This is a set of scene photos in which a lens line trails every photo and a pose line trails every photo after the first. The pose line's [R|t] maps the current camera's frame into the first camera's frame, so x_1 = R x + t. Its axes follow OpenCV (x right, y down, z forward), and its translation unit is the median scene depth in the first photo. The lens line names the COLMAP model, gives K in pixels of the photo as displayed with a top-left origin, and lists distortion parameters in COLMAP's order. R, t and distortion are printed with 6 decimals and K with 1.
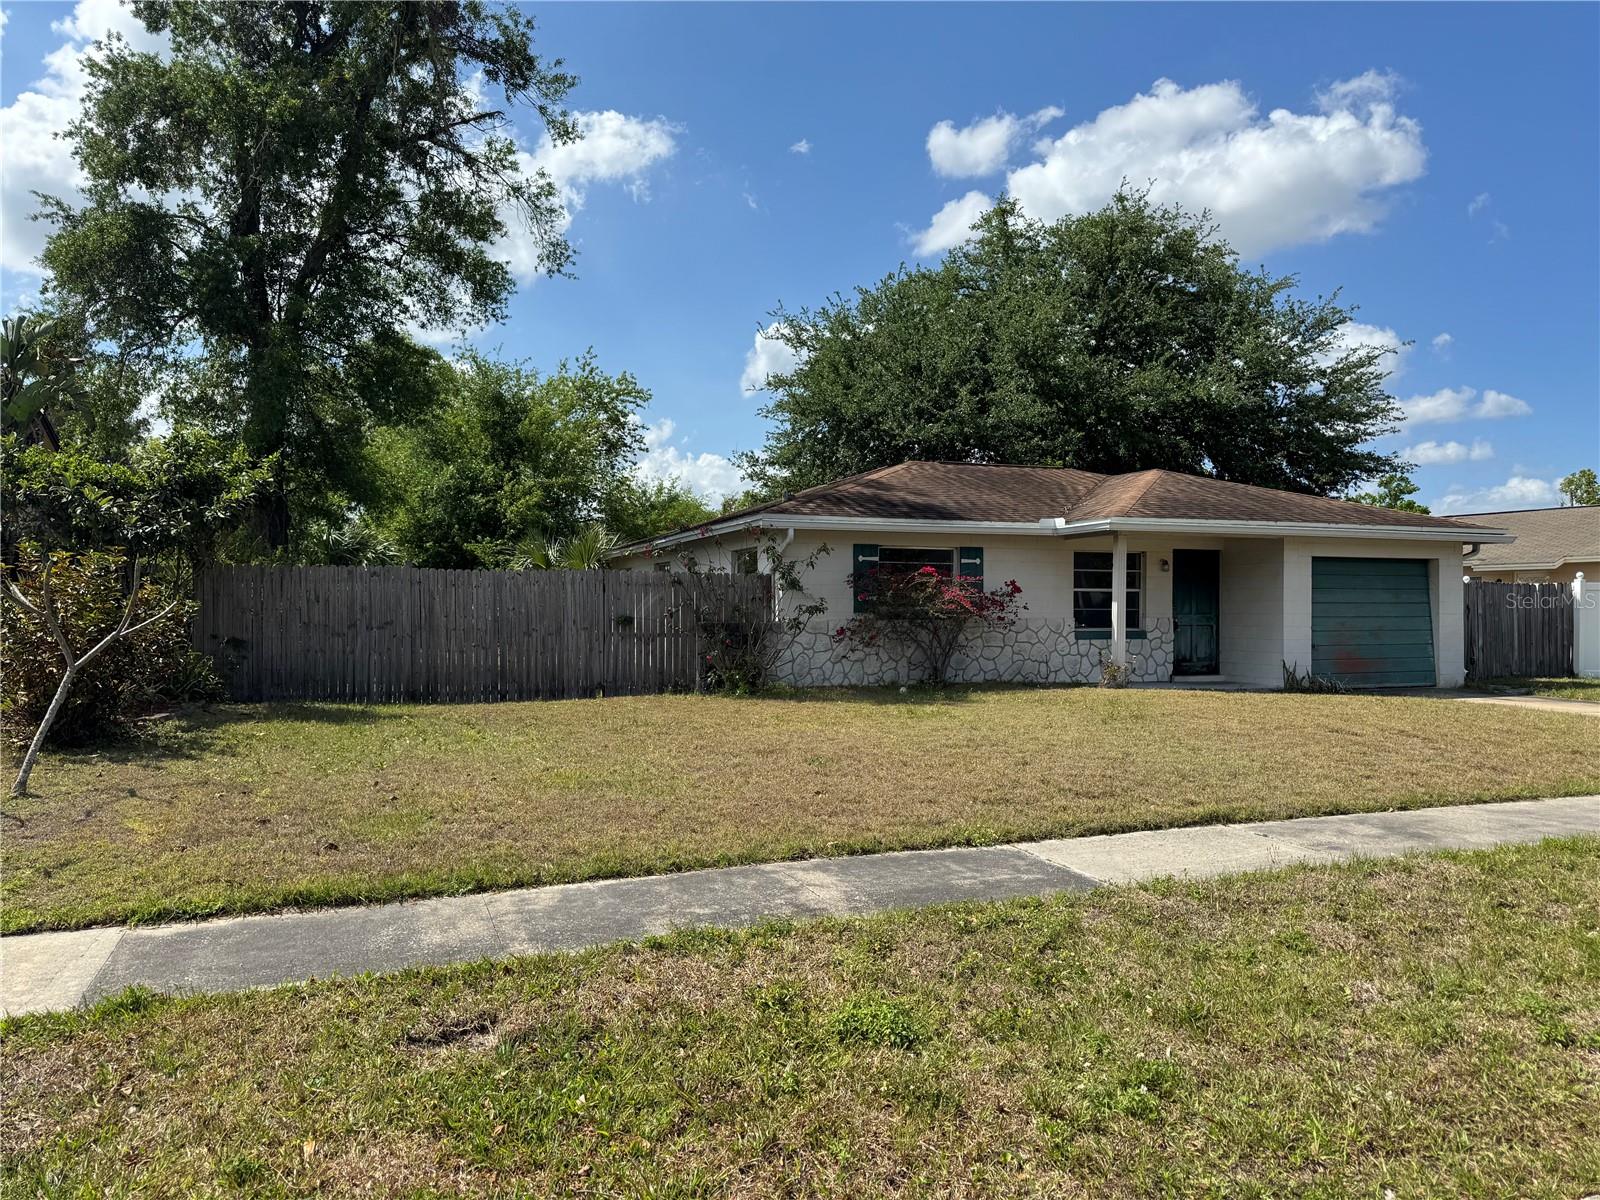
lens RADIAL K [[1134.3, 0, 797.2], [0, 1134.3, 600.0], [0, 0, 1]] dist [0.022354, -0.003006]
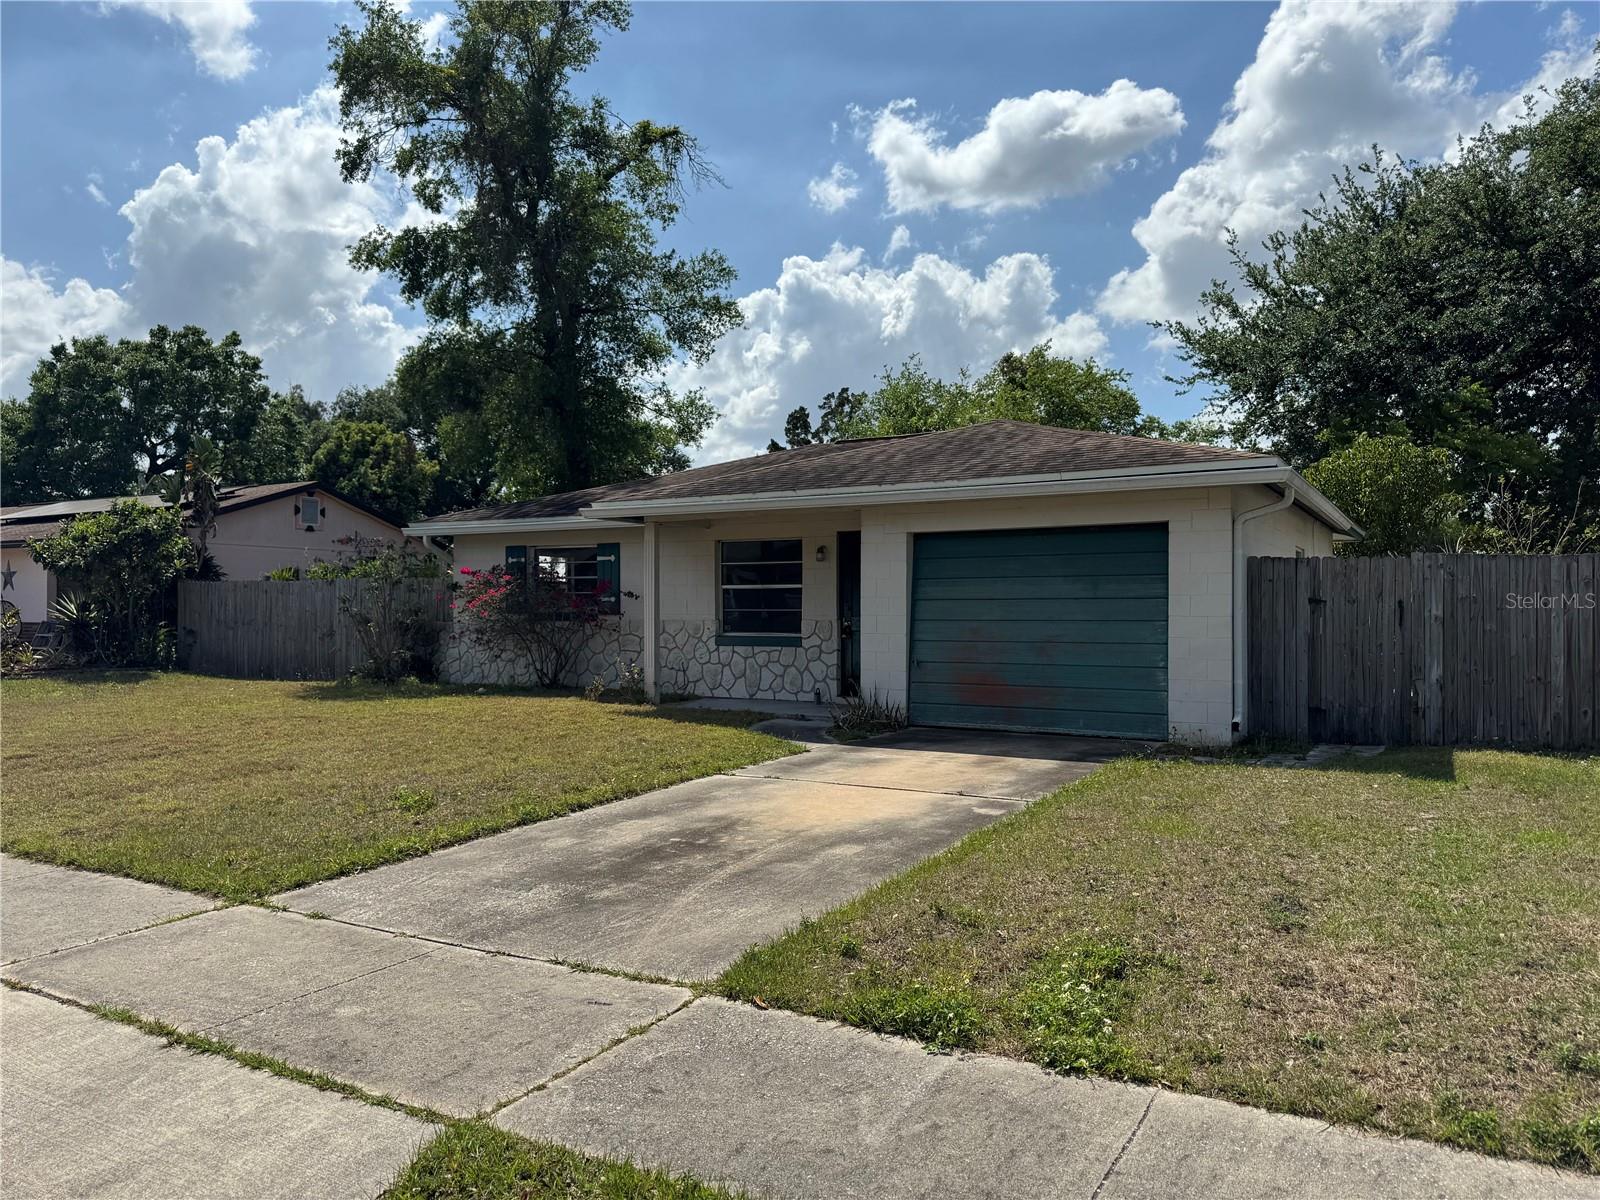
lens RADIAL K [[1134.3, 0, 797.2], [0, 1134.3, 600.0], [0, 0, 1]] dist [0.022354, -0.003006]
pose [[0.643453, -0.008359, -0.765440, 0.934933], [0.007792, 0.999960, -0.004369, 0.005075], [0.765446, -0.003153, 0.643493, 0.505246]]
